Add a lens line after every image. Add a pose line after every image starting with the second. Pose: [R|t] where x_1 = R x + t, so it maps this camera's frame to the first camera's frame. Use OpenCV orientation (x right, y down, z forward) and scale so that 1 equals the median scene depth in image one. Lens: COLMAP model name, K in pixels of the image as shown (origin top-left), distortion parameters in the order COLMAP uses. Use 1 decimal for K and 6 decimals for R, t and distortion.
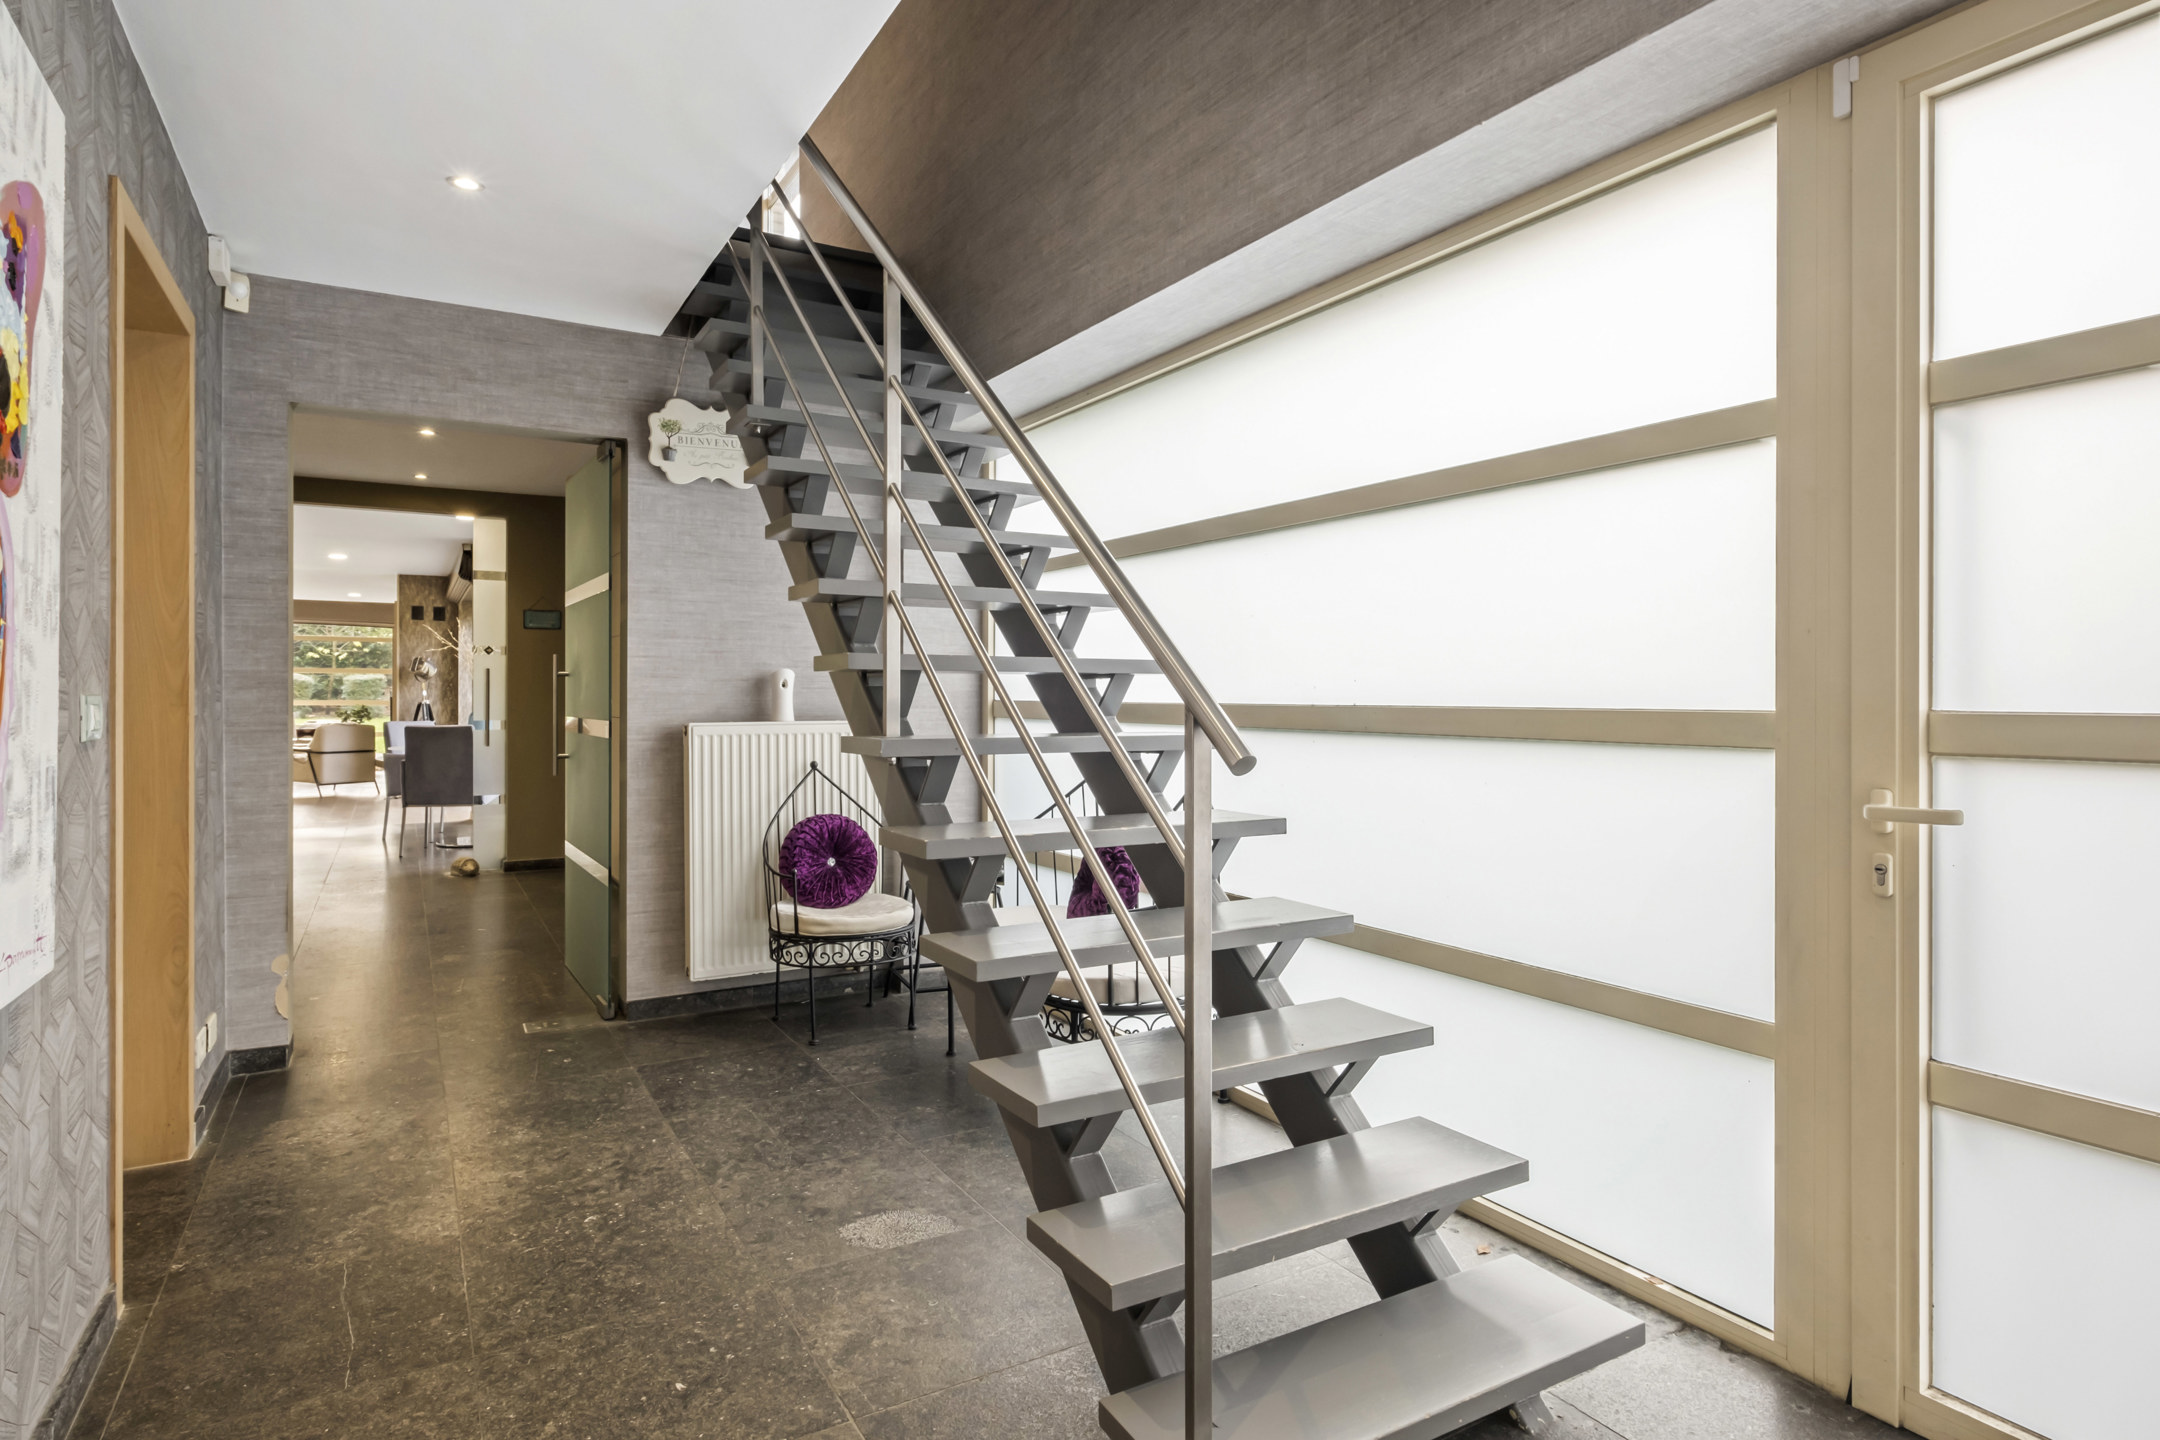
lens RADIAL K [[1165.2, 0, 1075.9], [0, 1165.2, 698.1], [0, 0, 1]] dist [-0.000164, -0.000993]
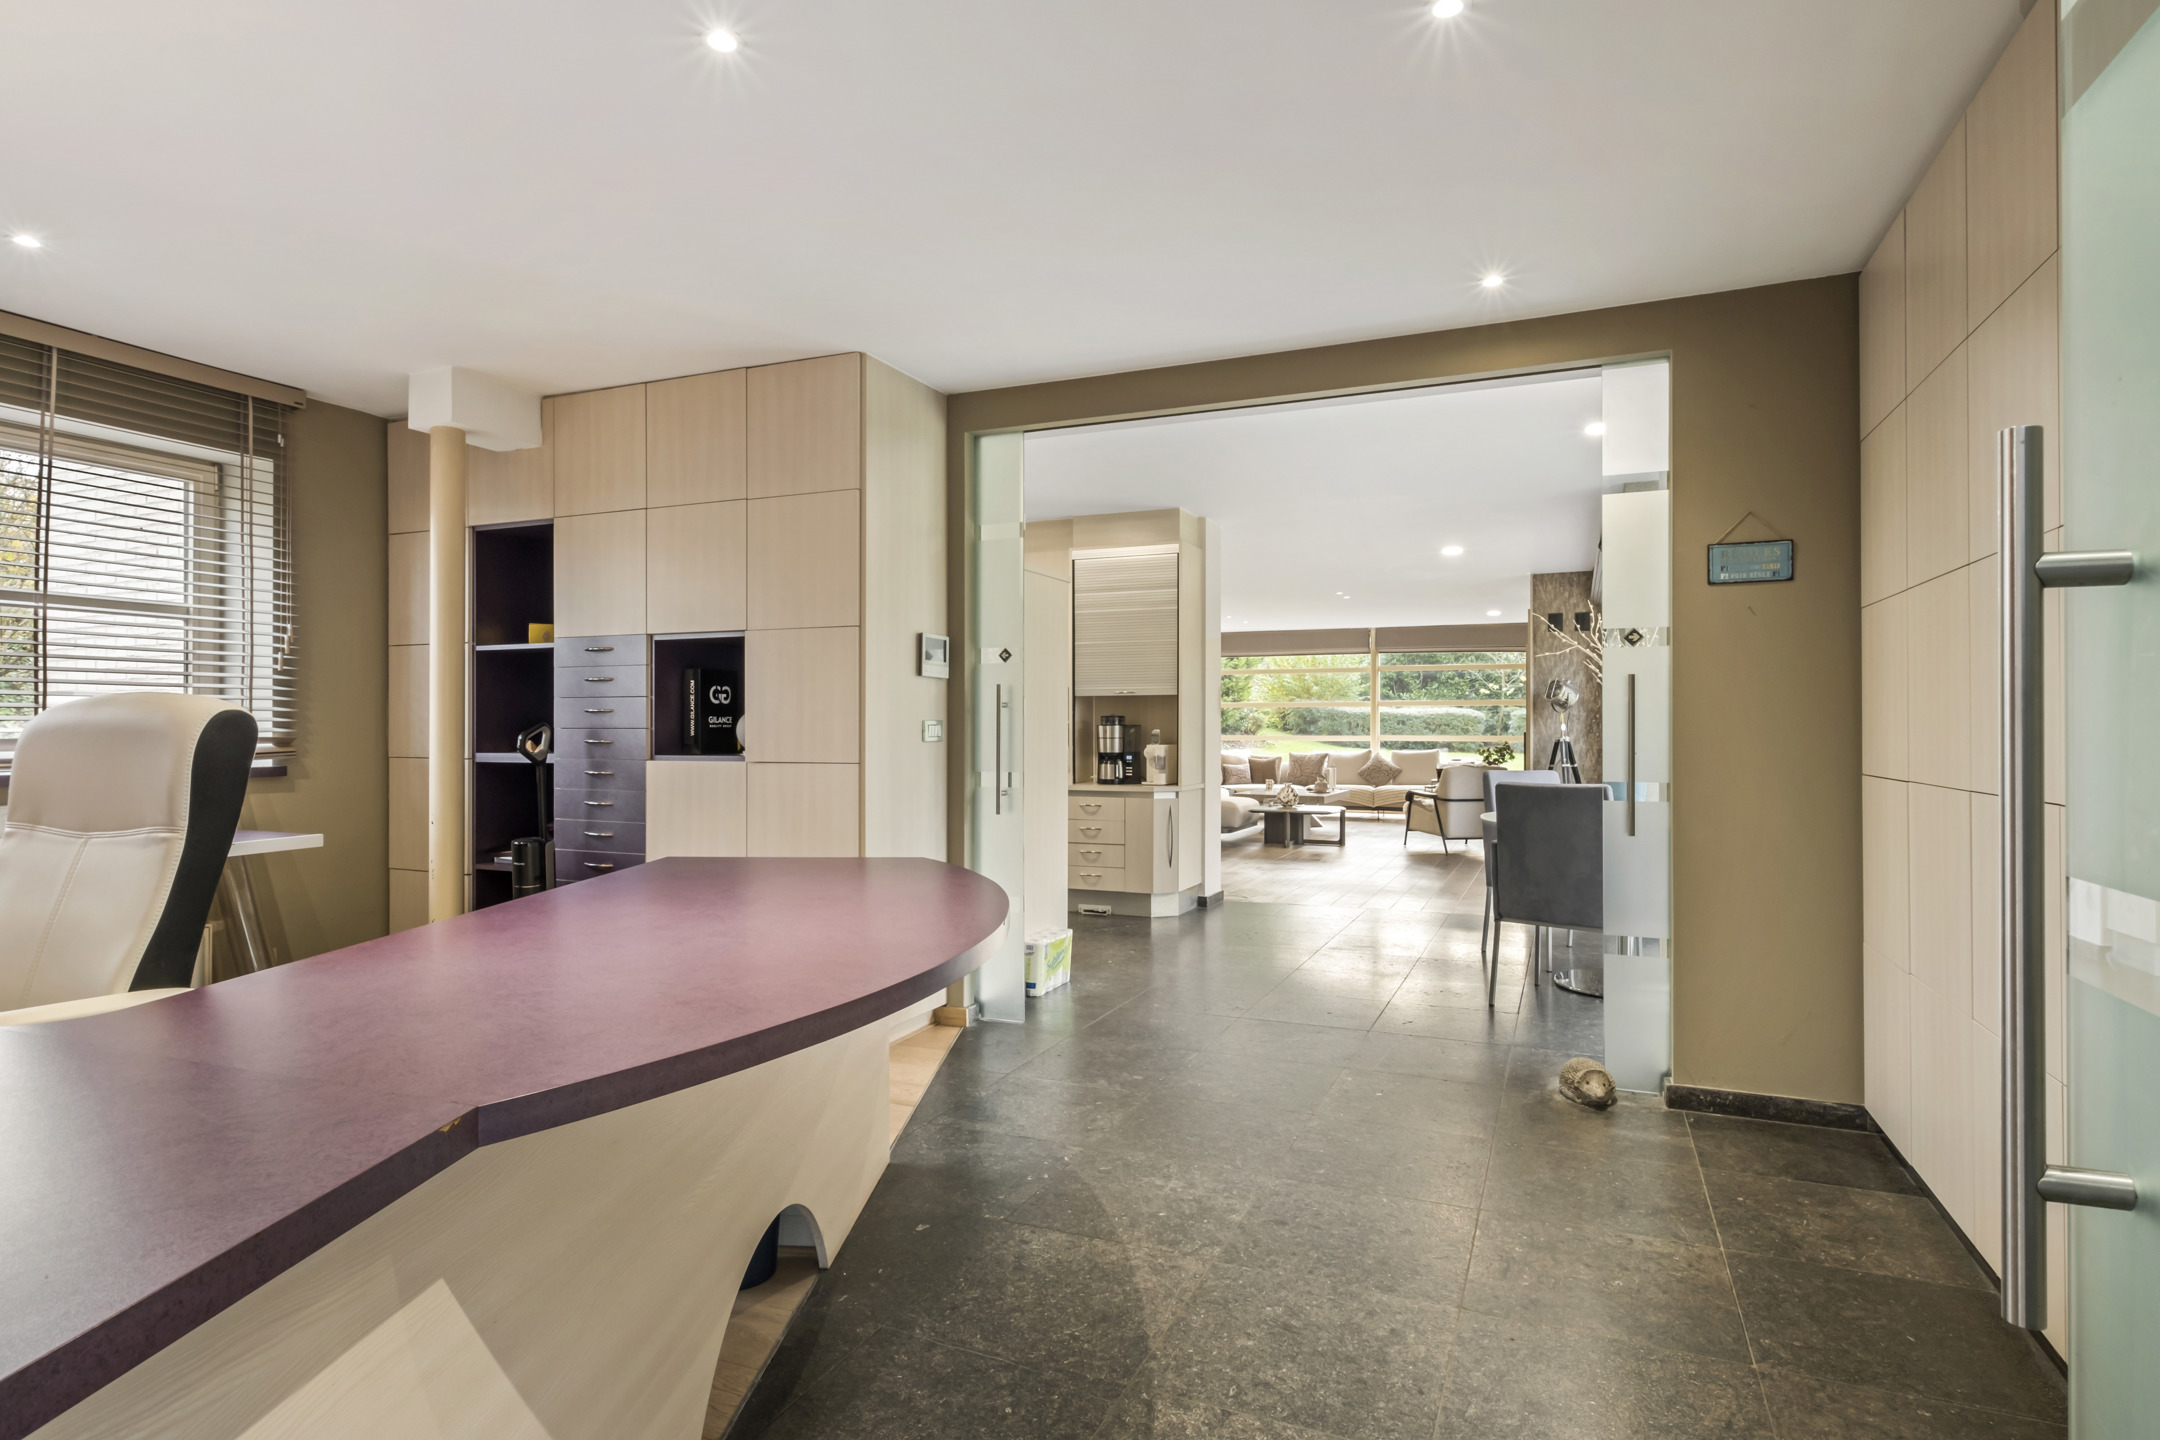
lens RADIAL K [[1165.2, 0, 1075.1], [0, 1165.2, 713.5], [0, 0, 1]] dist [-0.000164, -0.000993]
pose [[0.597583, -0.011329, -0.801727, -0.144738], [-0.002105, 0.999875, -0.015697, -0.000669], [0.801804, 0.011068, 0.597484, 0.298254]]
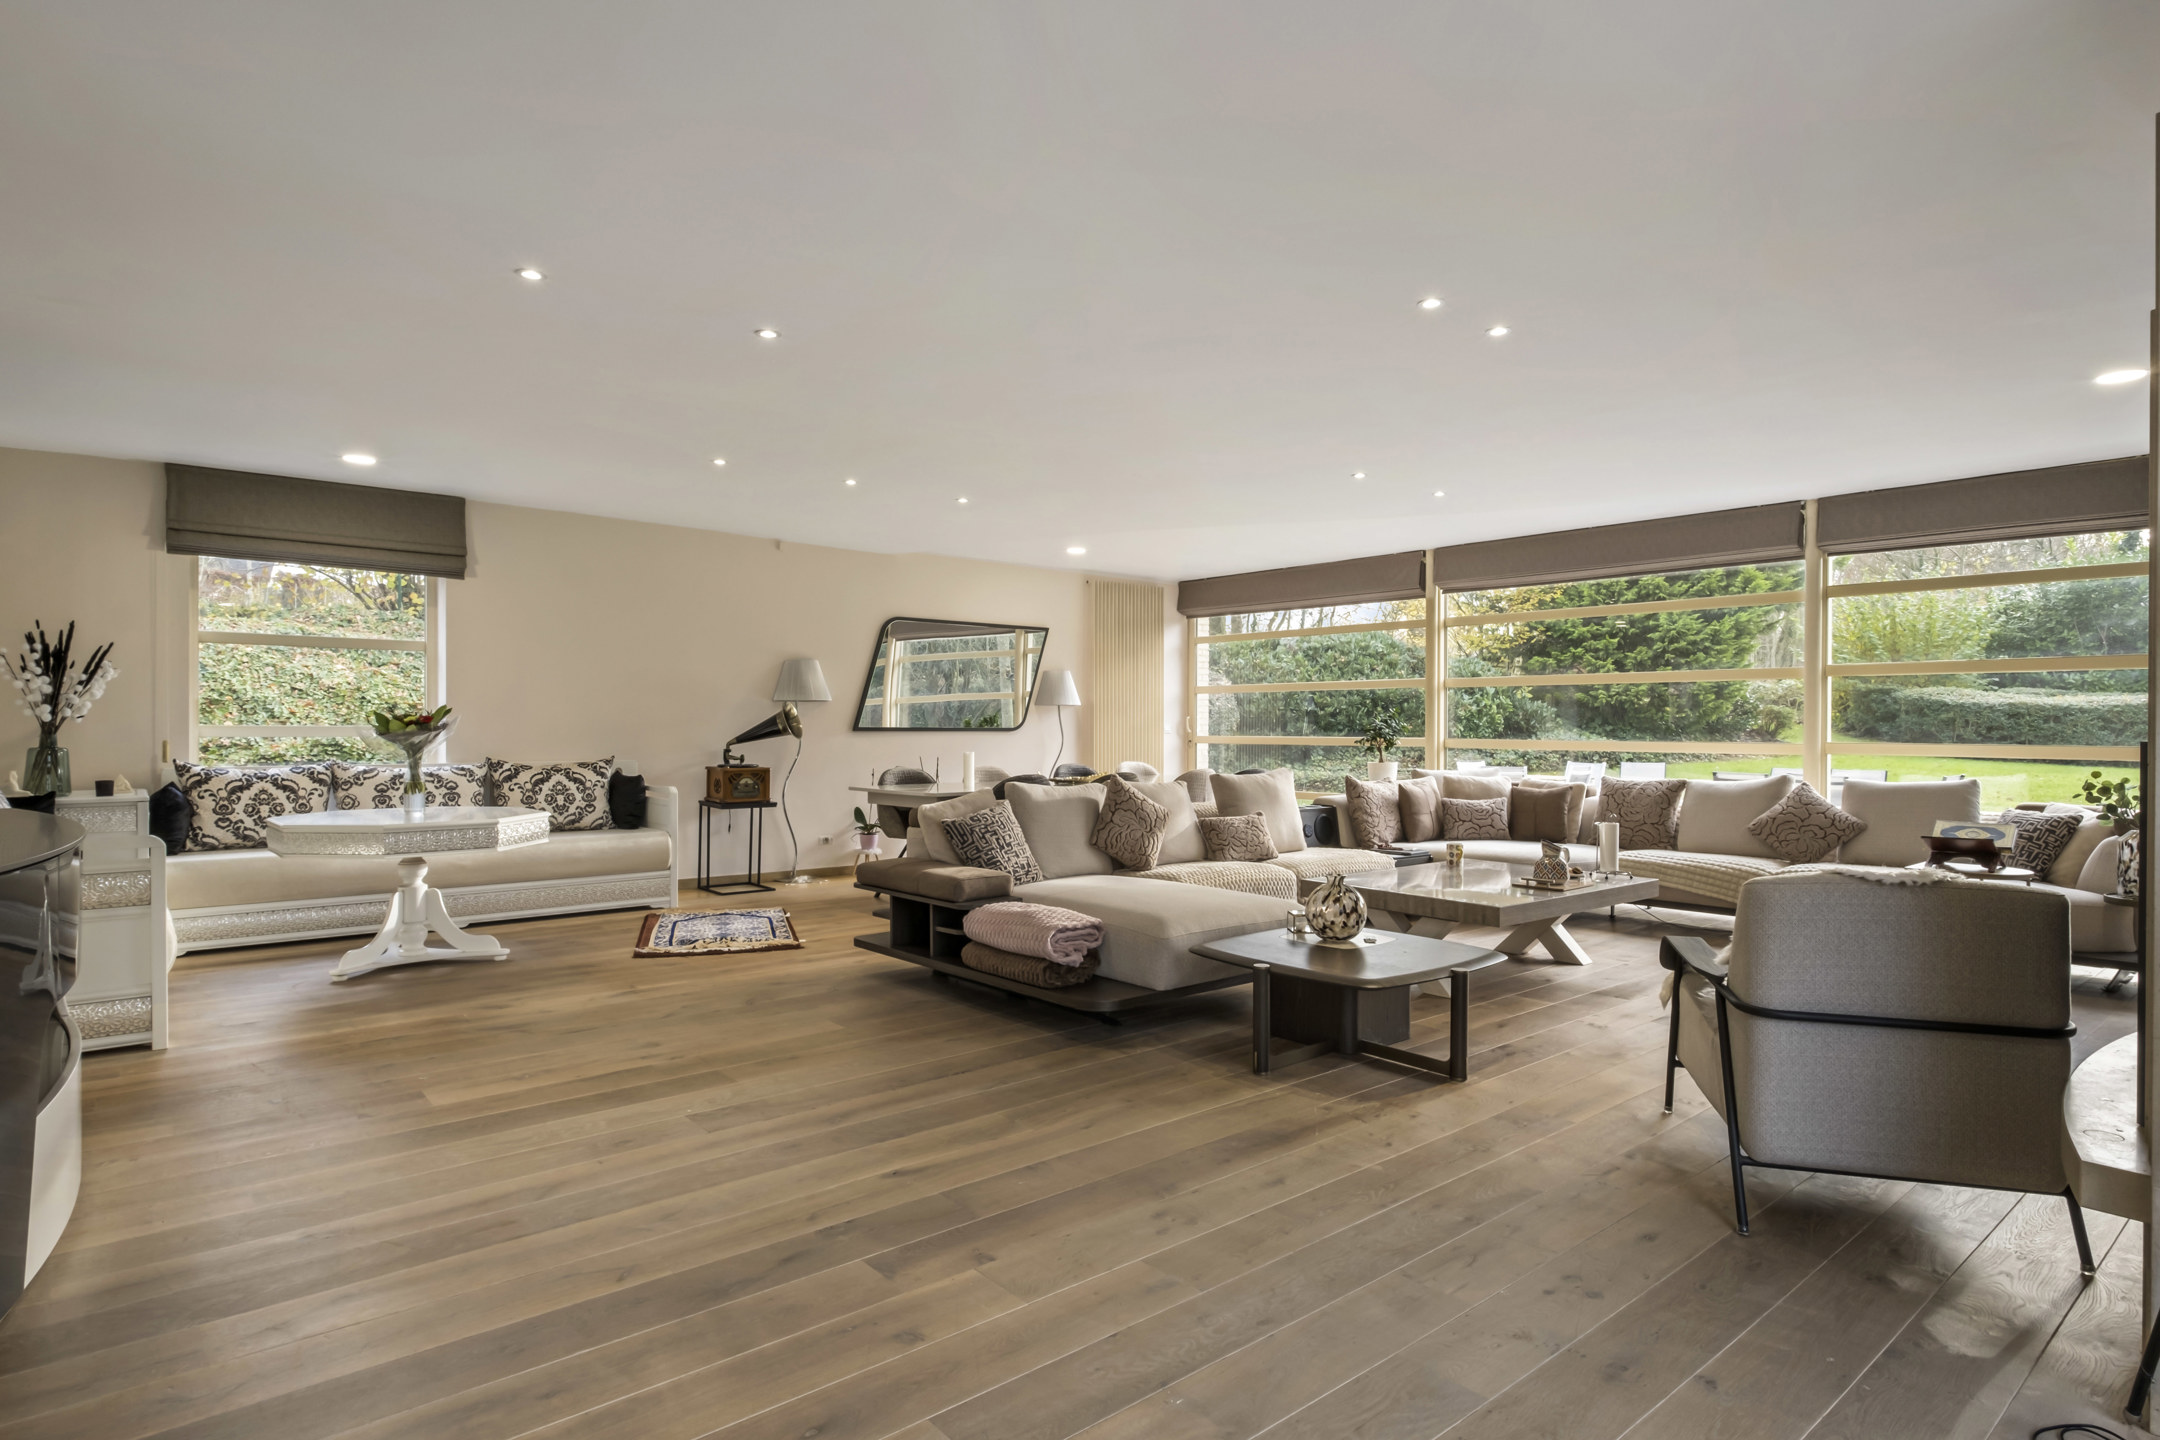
lens RADIAL K [[1165.2, 0, 1089.1], [0, 1165.2, 726.0], [0, 0, 1]] dist [-0.000164, -0.000993]
pose [[0.181843, 0.003092, -0.983323, -0.387408], [-0.009118, 0.999957, 0.001459, -0.002387], [0.983285, 0.008700, 0.181863, 0.715650]]
